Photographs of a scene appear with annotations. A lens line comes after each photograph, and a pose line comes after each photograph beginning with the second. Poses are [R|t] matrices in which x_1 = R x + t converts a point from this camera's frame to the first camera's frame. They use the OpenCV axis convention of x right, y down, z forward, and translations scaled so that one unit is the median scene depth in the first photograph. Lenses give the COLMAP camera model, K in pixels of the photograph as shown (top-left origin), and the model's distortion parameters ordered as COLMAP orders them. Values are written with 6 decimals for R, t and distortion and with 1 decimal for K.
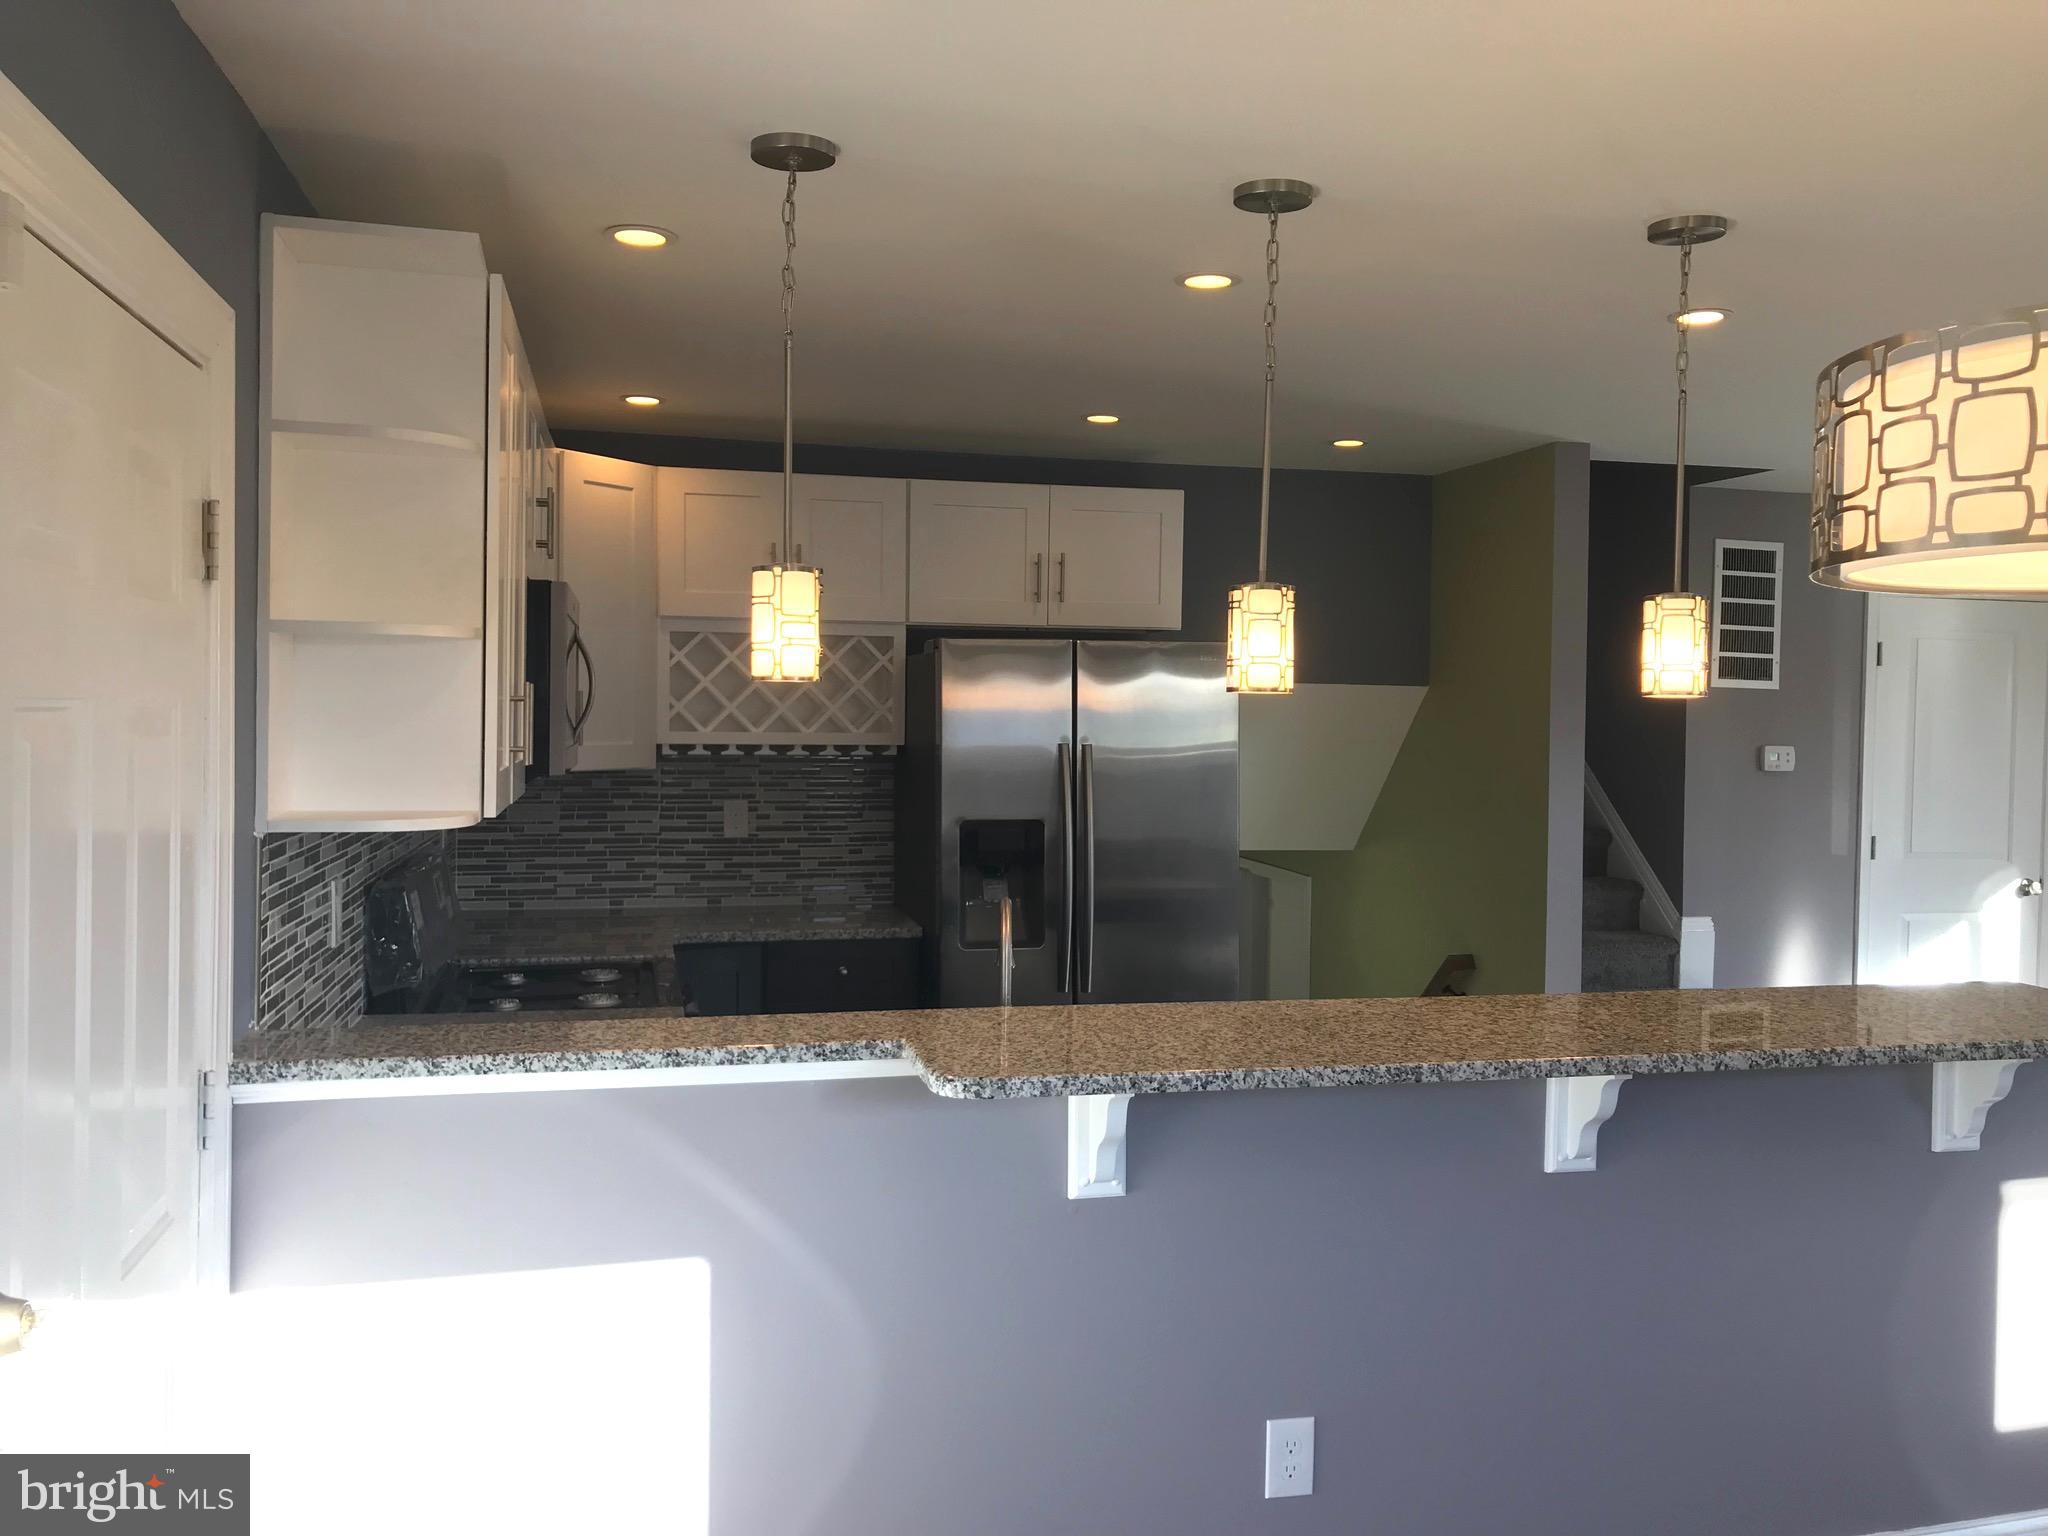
lens RADIAL K [[1679.7, 0, 1022.9], [0, 1679.7, 753.0], [0, 0, 1]] dist [0.061042, -0.102552]
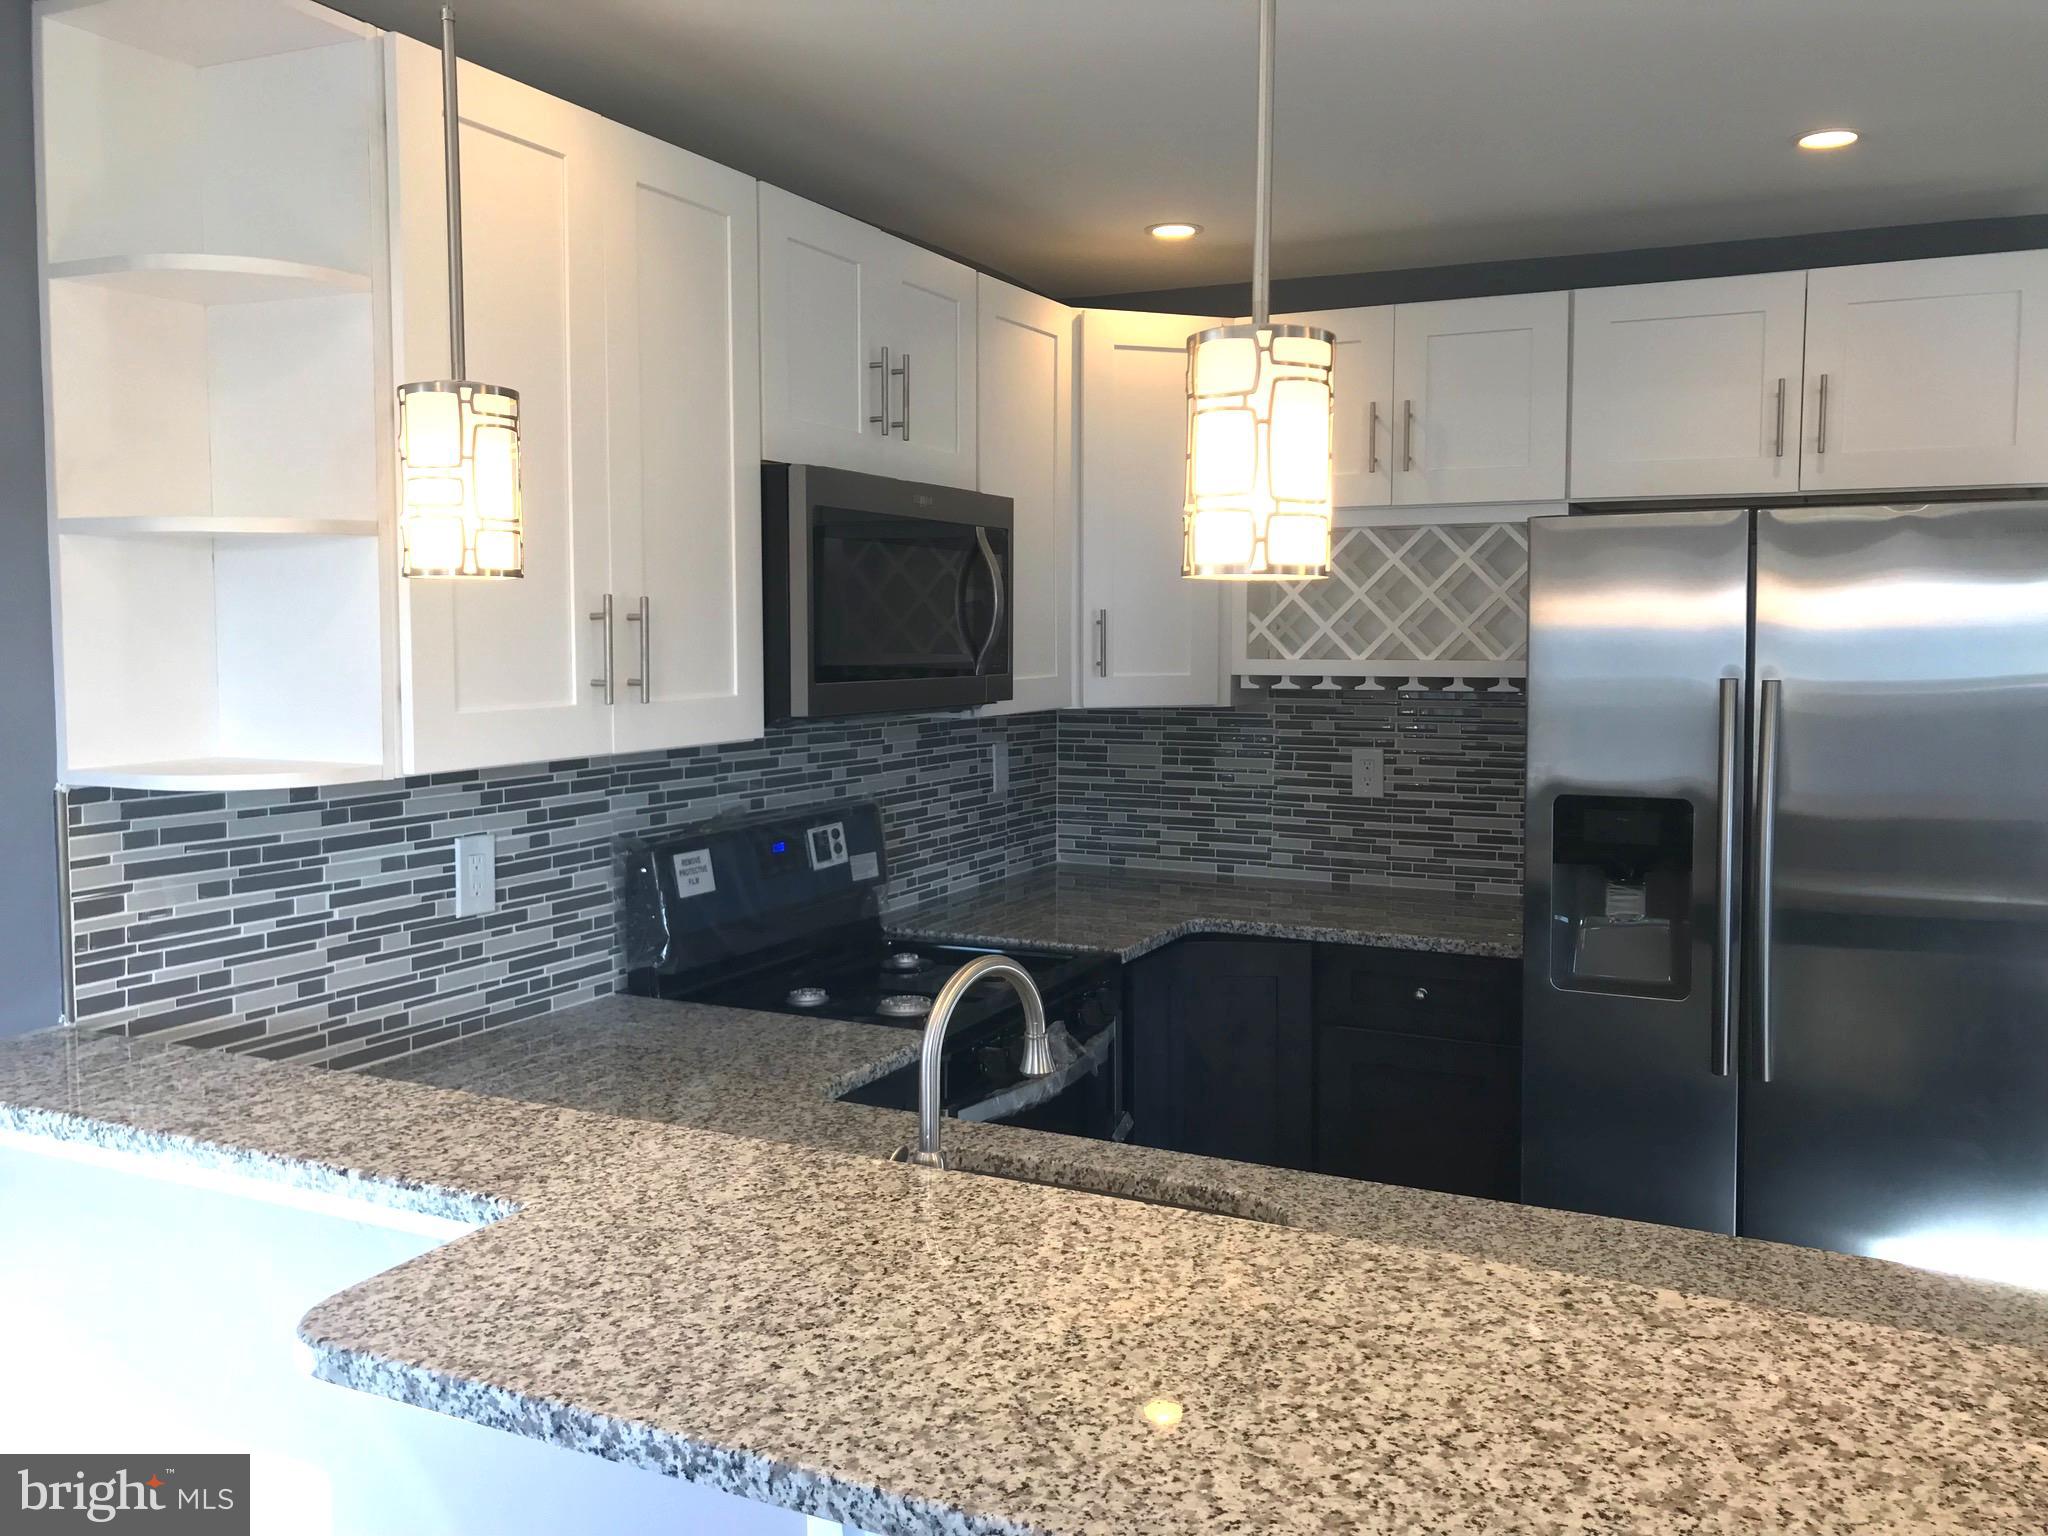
lens RADIAL K [[1668.9, 0, 1024.0], [0, 1668.9, 768.0], [0, 0, 1]] dist [0.058722, -0.082937]
pose [[0.772815, 0.043953, -0.633108, 0.219548], [-0.009683, 0.998299, 0.057486, -0.006201], [0.634558, -0.038296, 0.771926, 0.355777]]
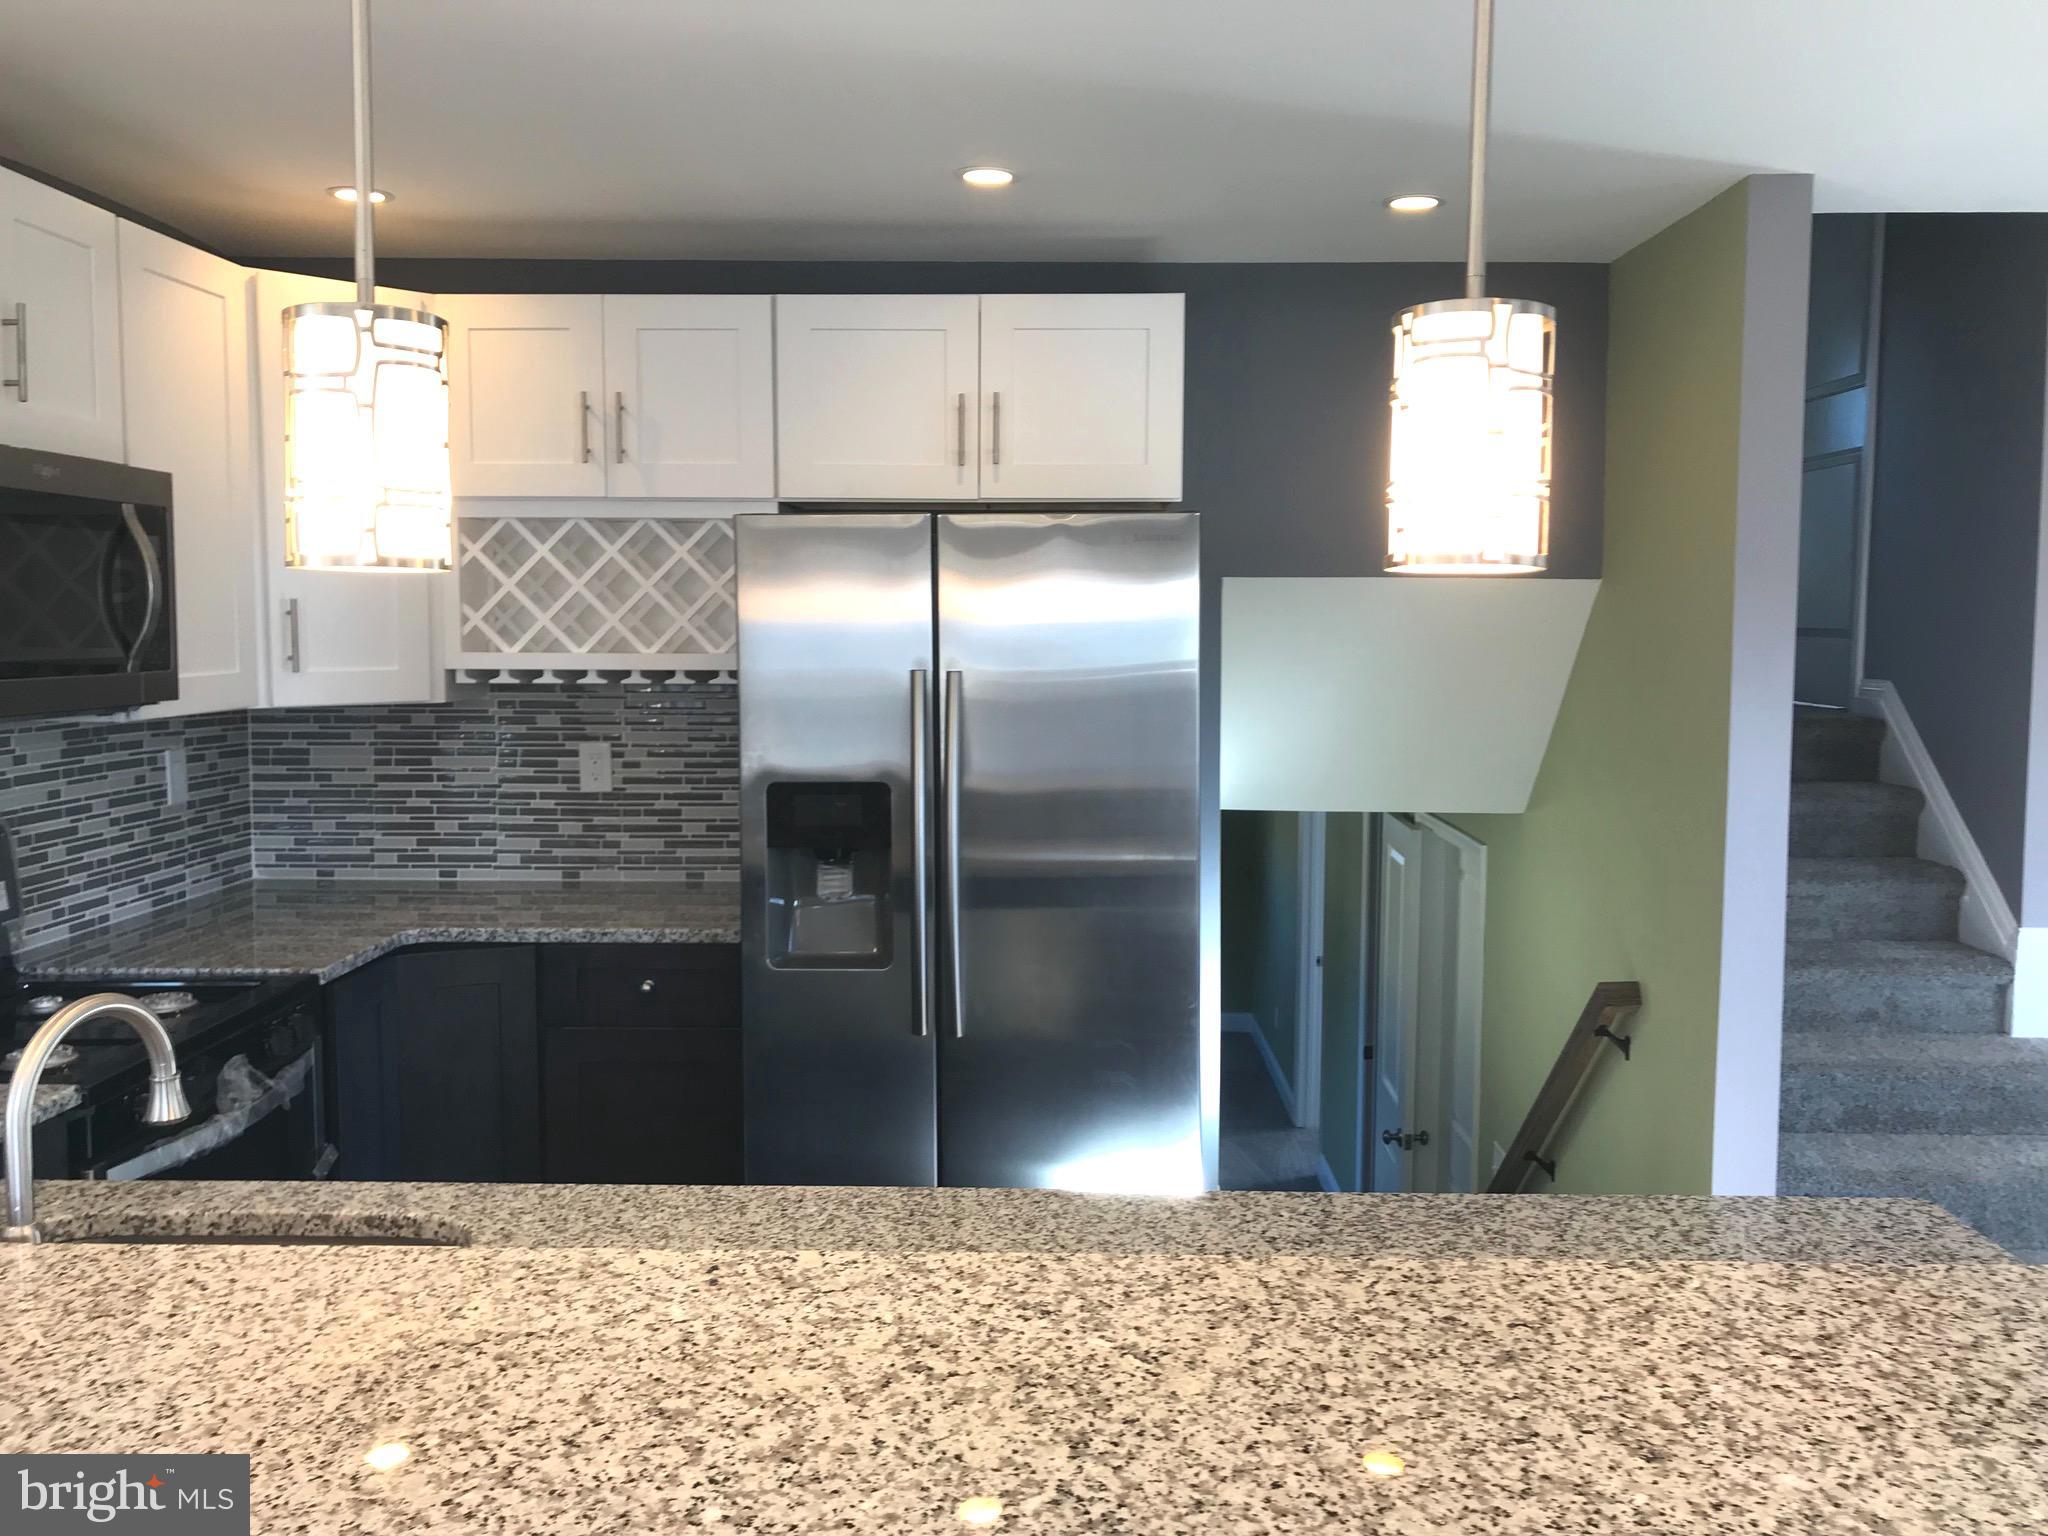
lens RADIAL K [[1680.3, 0, 1023.5], [0, 1680.3, 760.0], [0, 0, 1]] dist [0.005211, -0.009947]
pose [[0.968856, 0.013202, -0.247274, 0.232566], [0.000504, 0.998470, 0.055285, -0.006764], [0.247626, -0.053688, 0.967367, 0.362155]]
